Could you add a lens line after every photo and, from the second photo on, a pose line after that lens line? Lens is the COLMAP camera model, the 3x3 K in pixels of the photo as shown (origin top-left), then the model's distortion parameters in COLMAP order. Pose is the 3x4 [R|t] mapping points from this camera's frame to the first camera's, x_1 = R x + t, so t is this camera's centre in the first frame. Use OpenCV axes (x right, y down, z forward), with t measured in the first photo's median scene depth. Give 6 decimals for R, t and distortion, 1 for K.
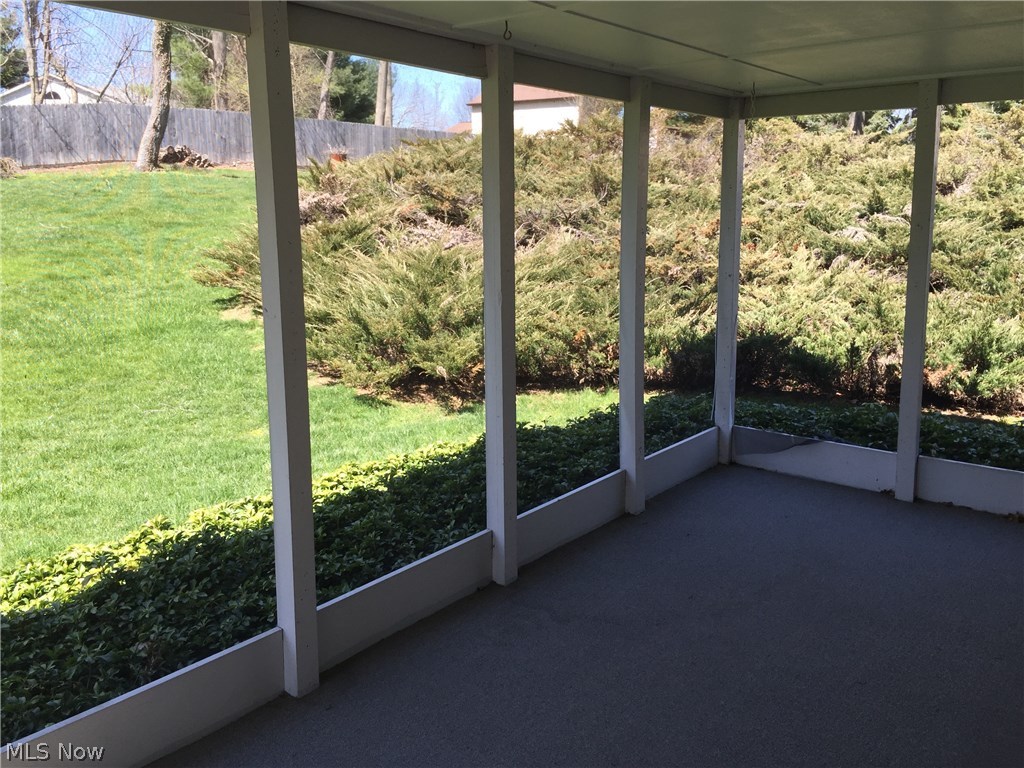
lens RADIAL K [[877.7, 0, 511.6], [0, 877.7, 379.8], [0, 0, 1]] dist [0.035411, -0.010583]
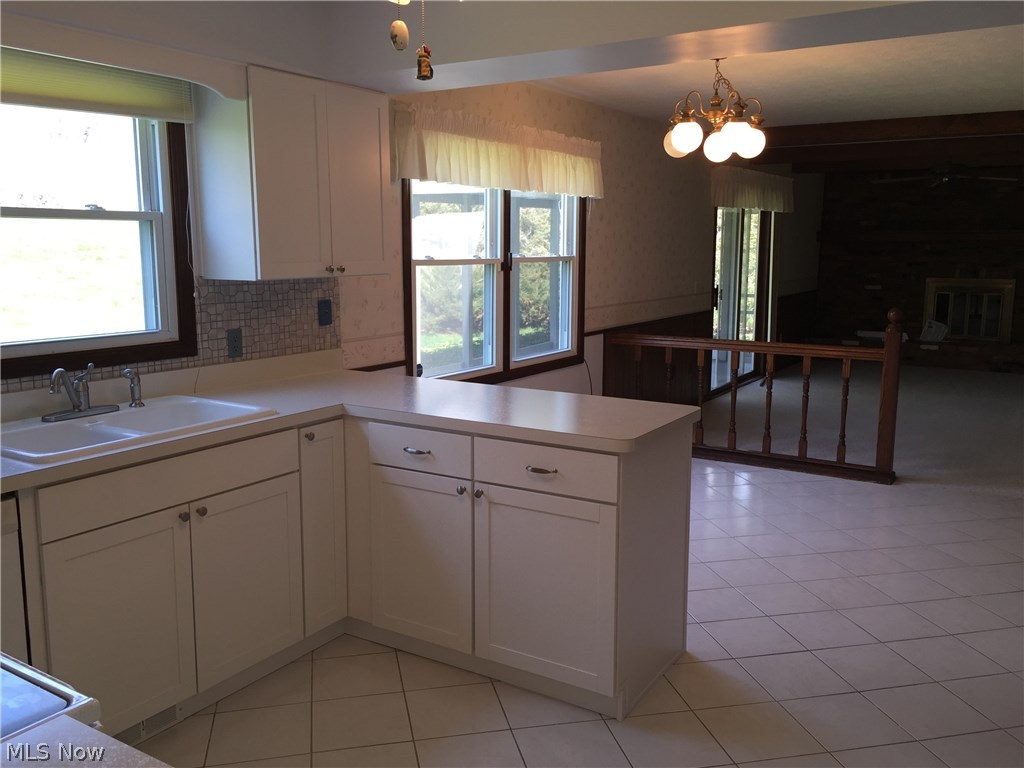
lens RADIAL K [[877.7, 0, 511.6], [0, 877.7, 379.8], [0, 0, 1]] dist [0.035411, -0.010583]
pose [[0.993539, -0.012947, 0.112754, -0.198747], [0.015868, 0.999560, -0.025043, 0.190850], [-0.112380, 0.026670, 0.993307, -1.102647]]
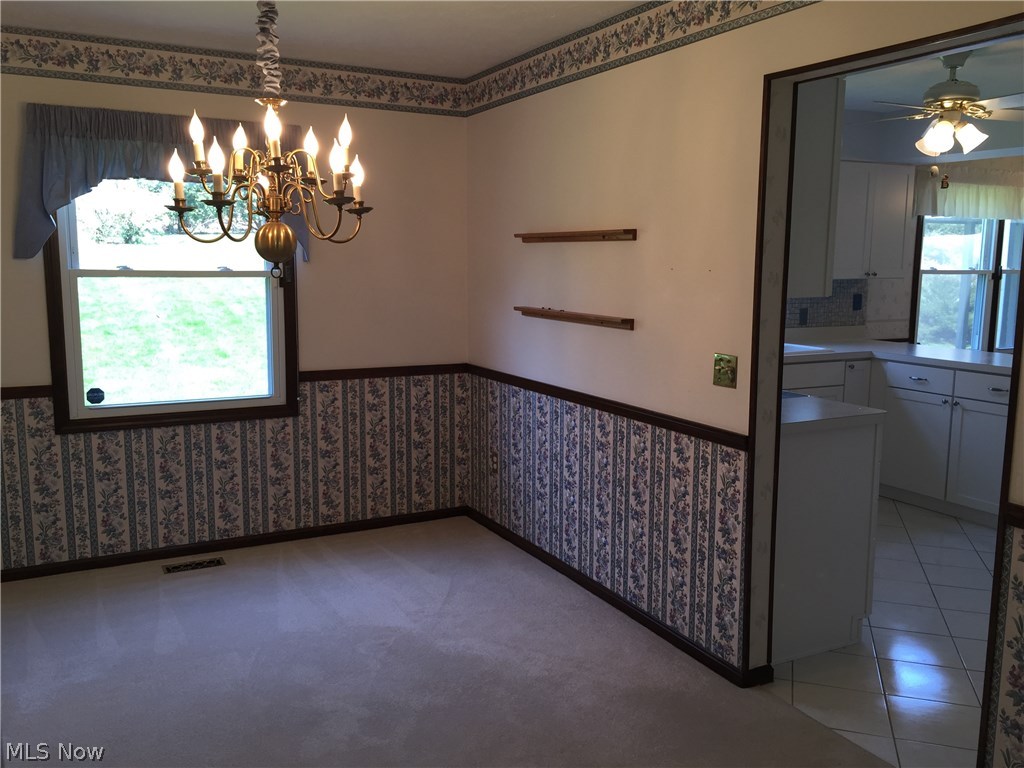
lens RADIAL K [[877.7, 0, 511.6], [0, 877.7, 379.8], [0, 0, 1]] dist [0.035411, -0.010583]
pose [[0.916035, 0.064538, -0.395872, -0.217453], [-0.081701, 0.996301, -0.026628, 0.271885], [0.392689, 0.056735, 0.917920, -1.533791]]
